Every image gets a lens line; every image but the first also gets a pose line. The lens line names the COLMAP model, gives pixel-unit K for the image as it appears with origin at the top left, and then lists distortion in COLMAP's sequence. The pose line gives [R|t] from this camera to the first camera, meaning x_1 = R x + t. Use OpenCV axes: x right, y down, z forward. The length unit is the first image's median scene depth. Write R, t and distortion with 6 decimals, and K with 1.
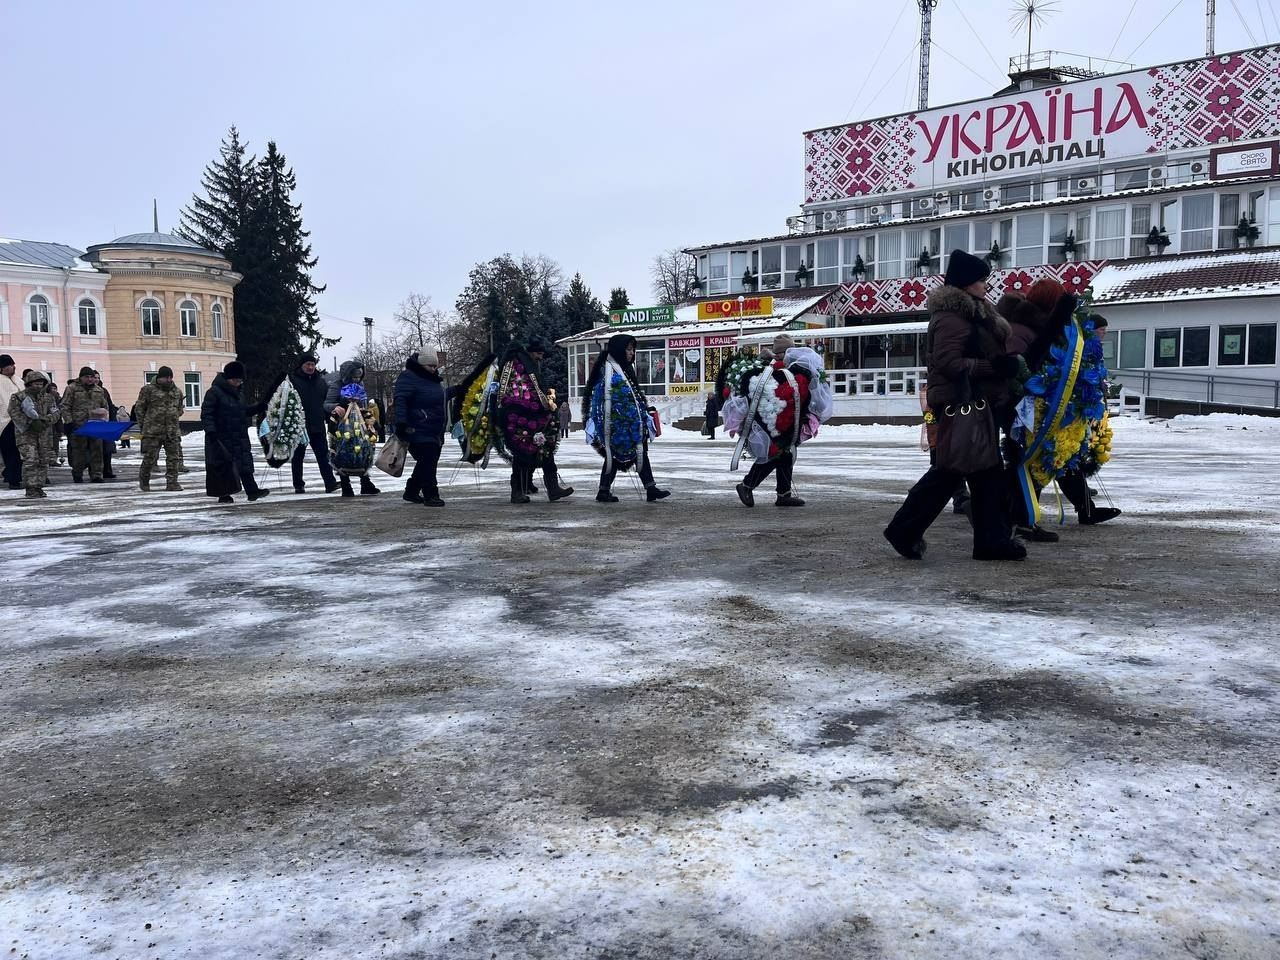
lens RADIAL K [[963.1, 0, 631.2], [0, 963.1, 483.5], [0, 0, 1]] dist [0.072110, -0.092457]
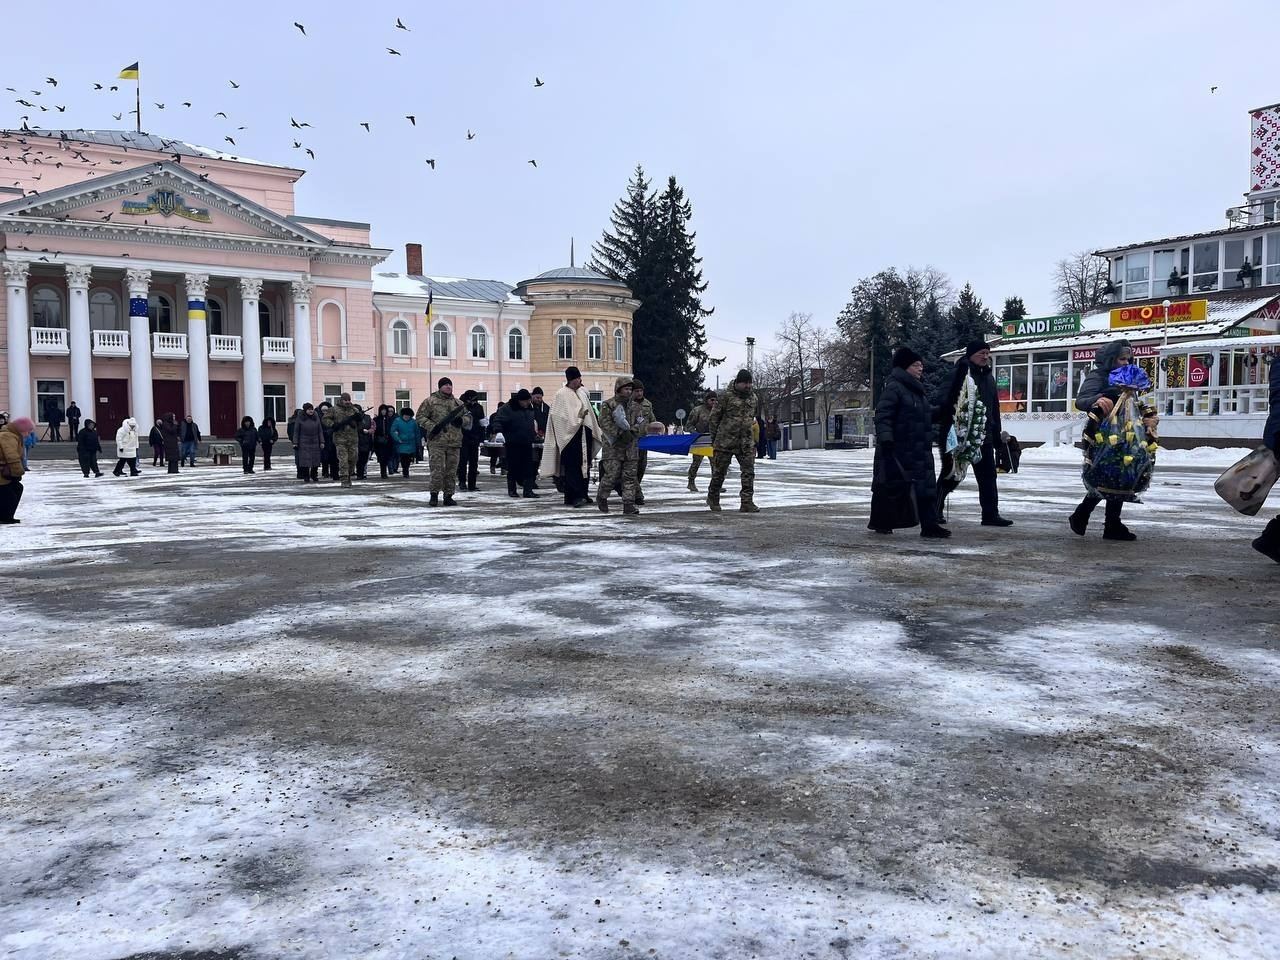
lens RADIAL K [[963.1, 0, 636.3], [0, 963.1, 482.7], [0, 0, 1]] dist [0.072110, -0.092457]
pose [[0.929463, 0.030777, -0.367629, -0.002284], [-0.037318, 0.999246, -0.010695, -0.000287], [0.367023, 0.023659, 0.929911, -0.000506]]
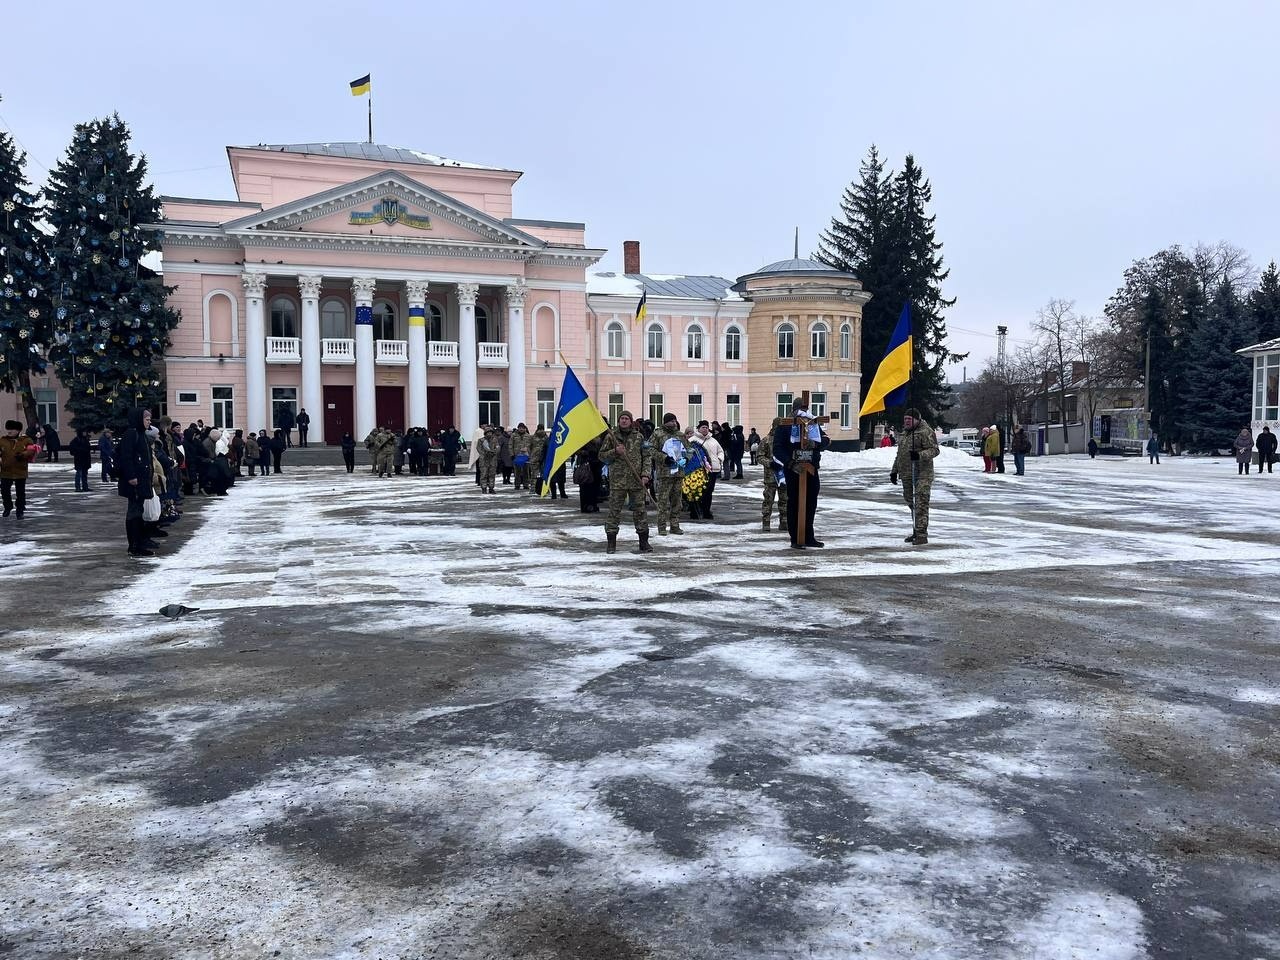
lens RADIAL K [[1010.5, 0, 645.4], [0, 1010.5, 474.6], [0, 0, 1]] dist [0.071813, -0.090840]
pose [[0.827067, 0.040770, -0.560623, -0.003613], [-0.054427, 0.998488, -0.007681, -0.012477], [0.559462, 0.036866, 0.828036, 0.026525]]
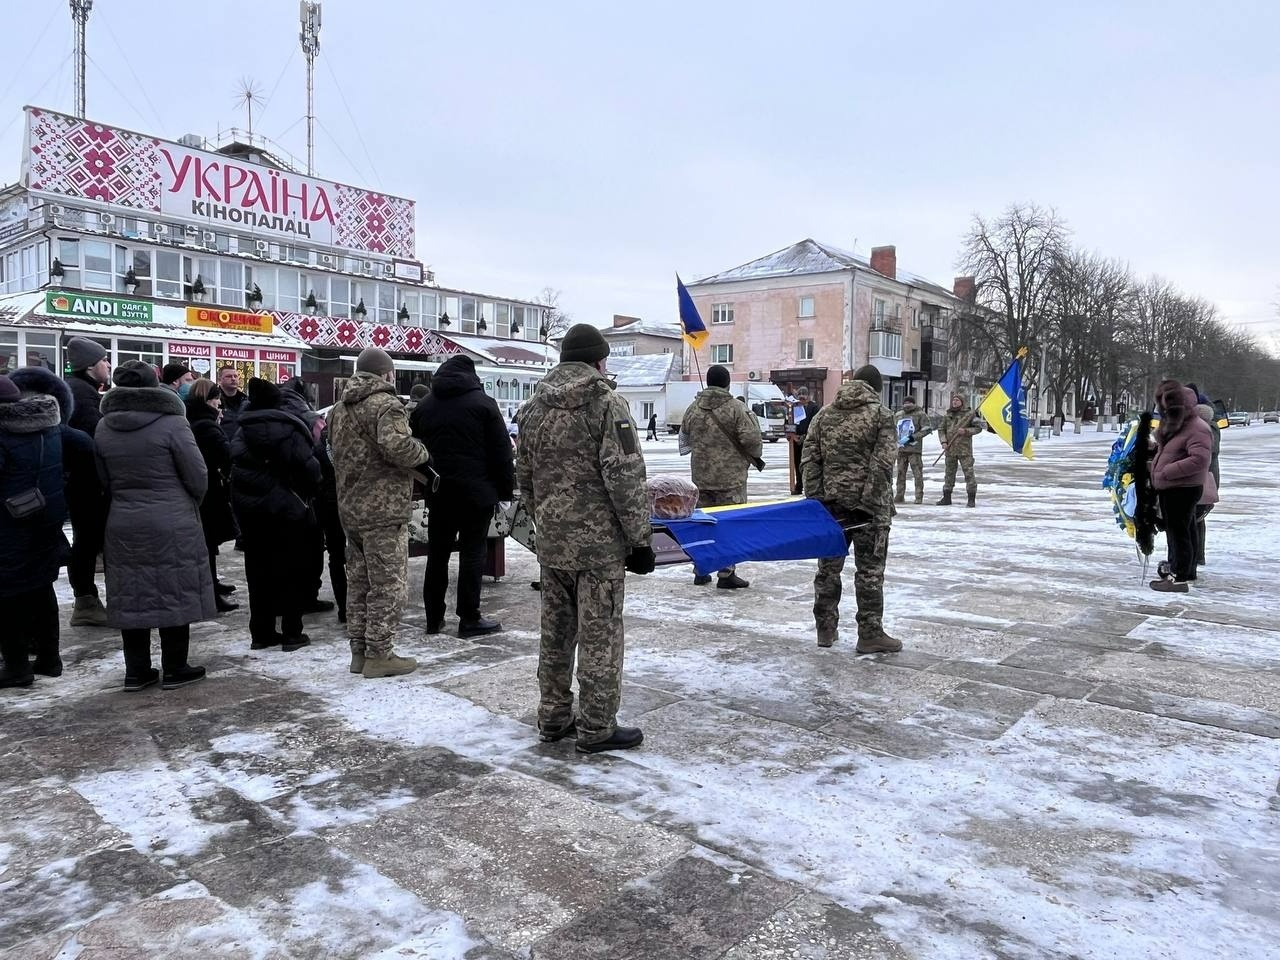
lens RADIAL K [[914.7, 0, 630.0], [0, 914.7, 478.7], [0, 0, 1]] dist [0.002514, -0.011867]
pose [[0.040563, -0.042710, 0.998264, -0.716895], [0.071816, 0.996627, 0.039721, -0.030731], [-0.996593, 0.070080, 0.043493, 0.531682]]
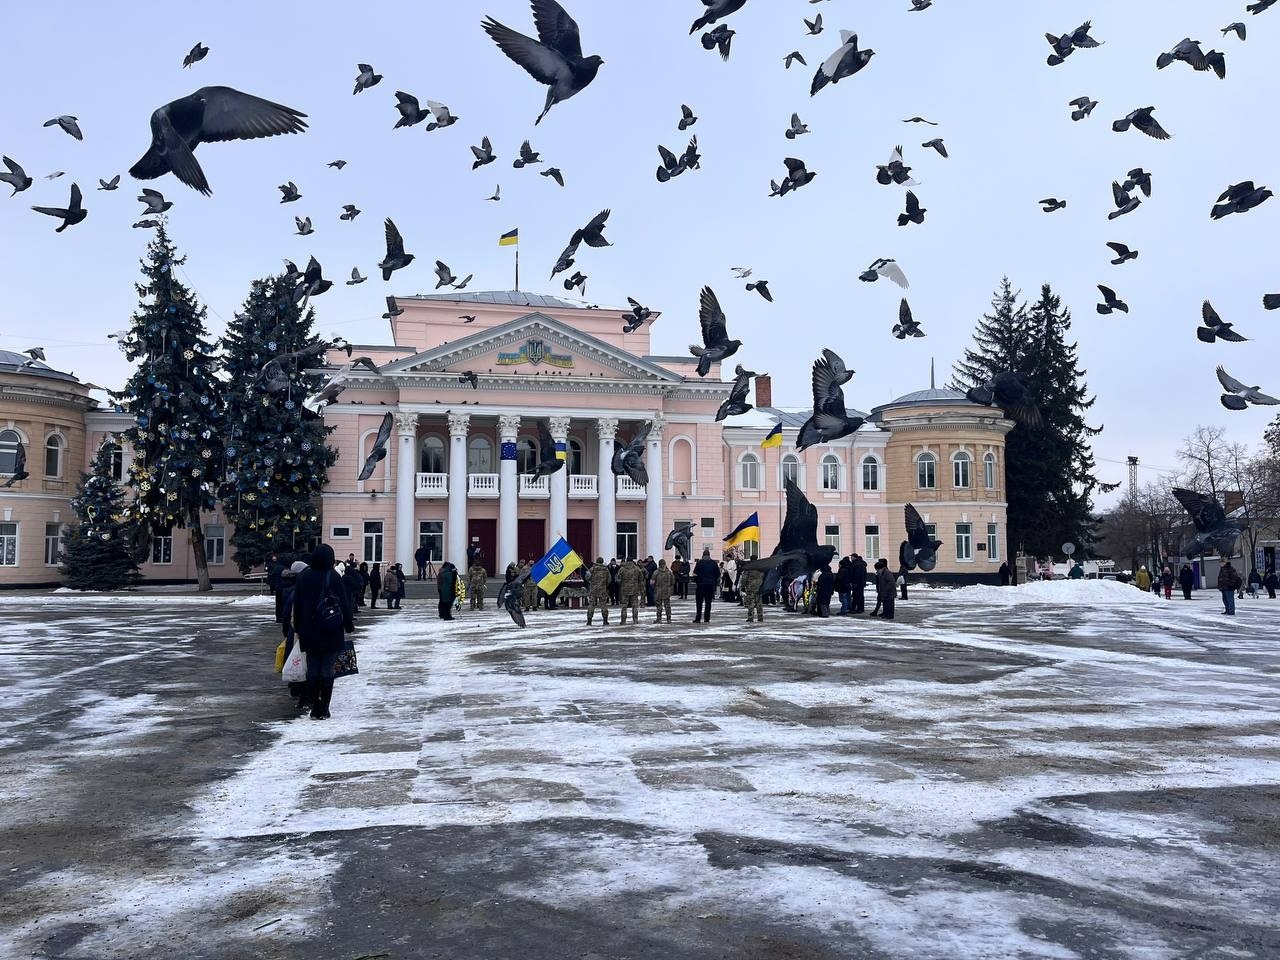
lens RADIAL K [[963.1, 0, 641.5], [0, 963.1, 482.6], [0, 0, 1]] dist [0.072110, -0.092457]
pose [[0.751004, -0.038310, -0.659185, -0.055889], [-0.059348, 0.990358, -0.125172, -0.015406], [0.657625, 0.133126, 0.741490, 0.063338]]
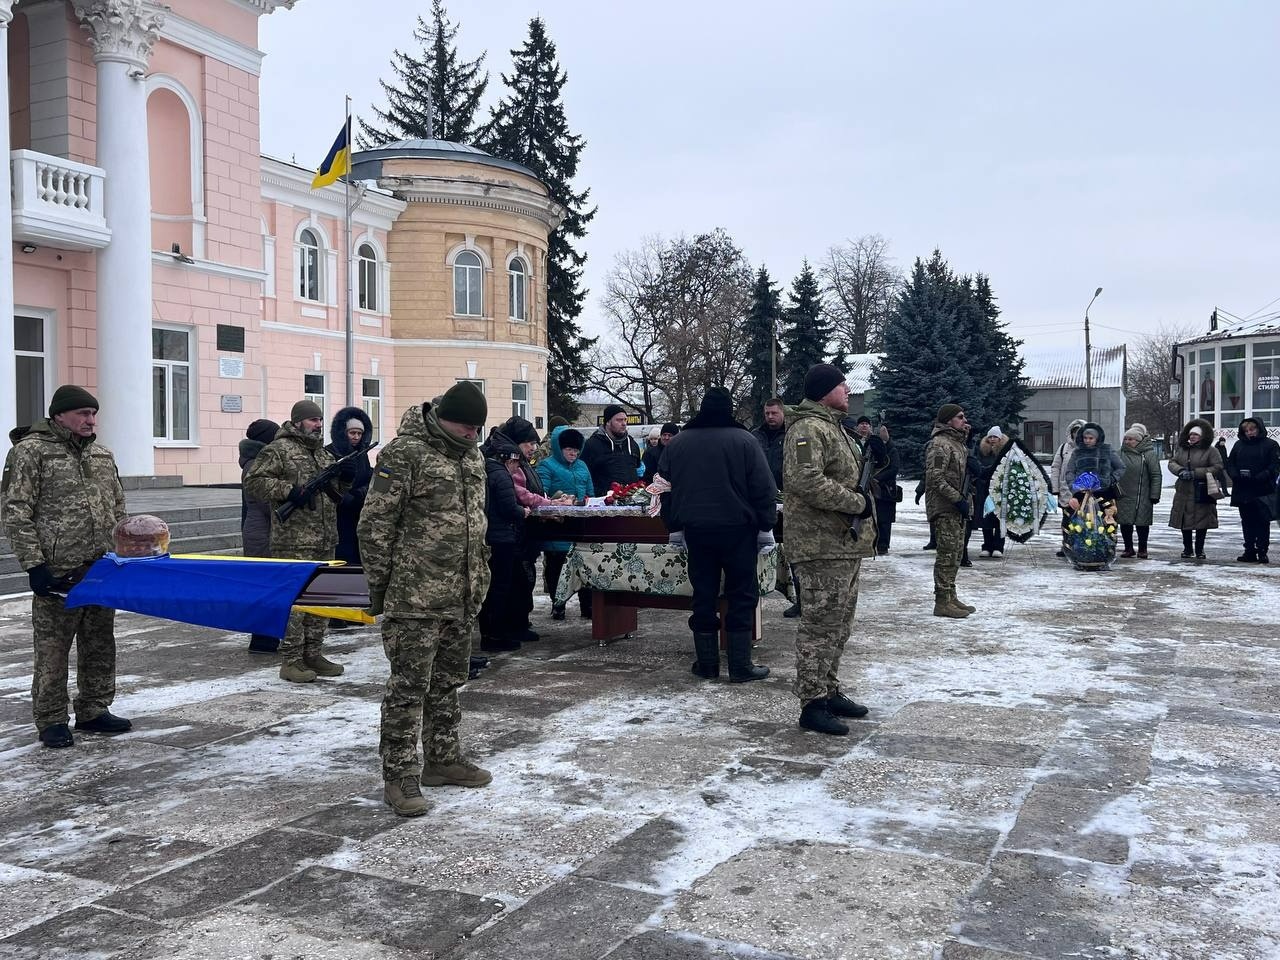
lens RADIAL K [[1126.0, 0, 630.1], [0, 1126.0, 457.9], [0, 0, 1]] dist [0.045153, -0.021203]
pose [[0.980995, 0.004544, 0.193978, -0.600998], [0.010020, 0.997206, -0.074031, -0.024347], [-0.193773, 0.074567, 0.978208, 0.407291]]
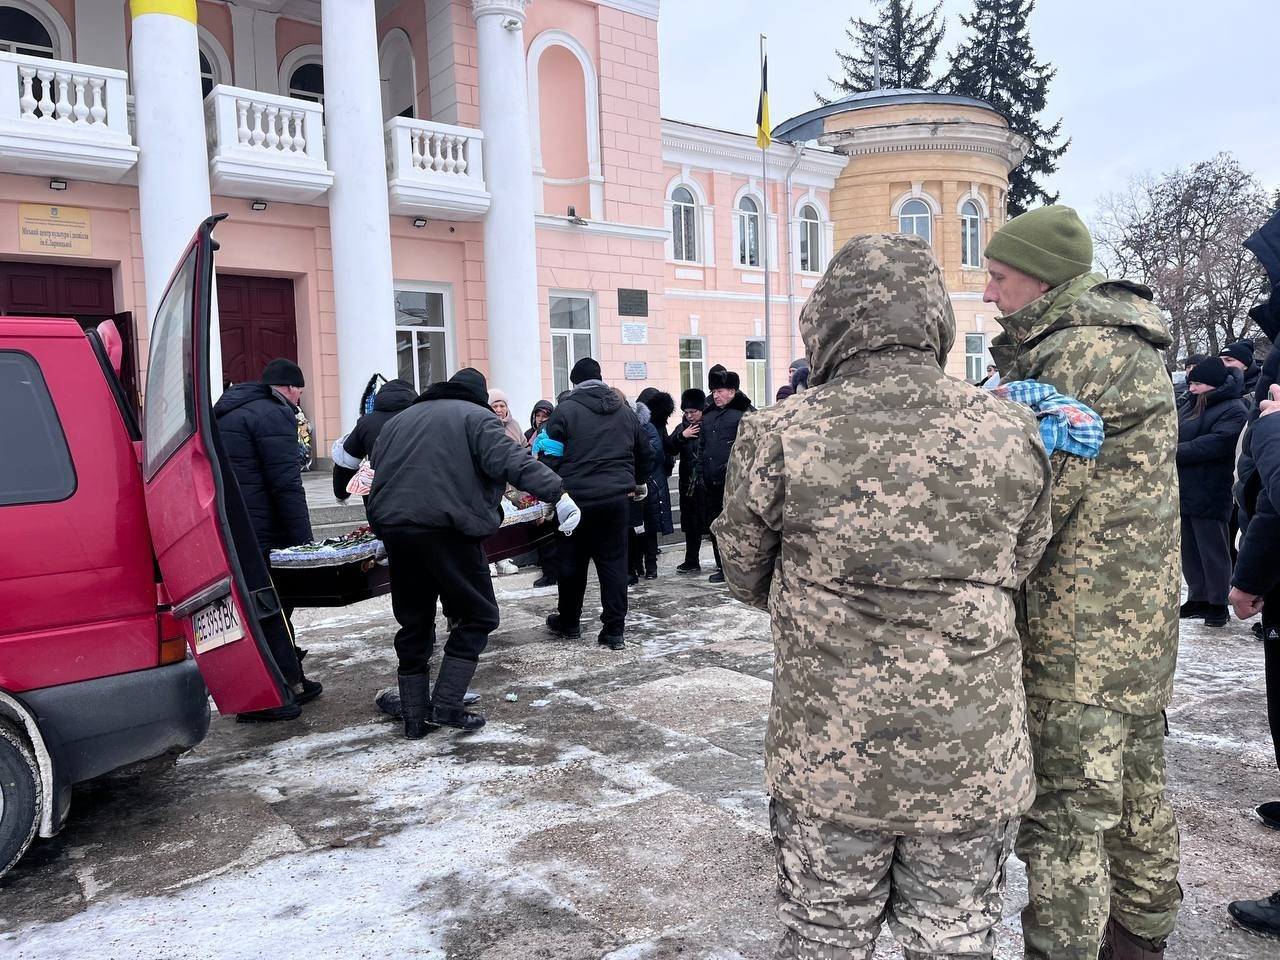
lens RADIAL K [[963.1, 0, 627.8], [0, 963.1, 464.9], [0, 0, 1]] dist [0.072110, -0.092457]
pose [[0.962684, -0.013234, -0.270303, -0.573121], [0.005228, 0.999527, -0.030317, -0.032636], [0.270576, 0.027772, 0.962298, 0.515555]]
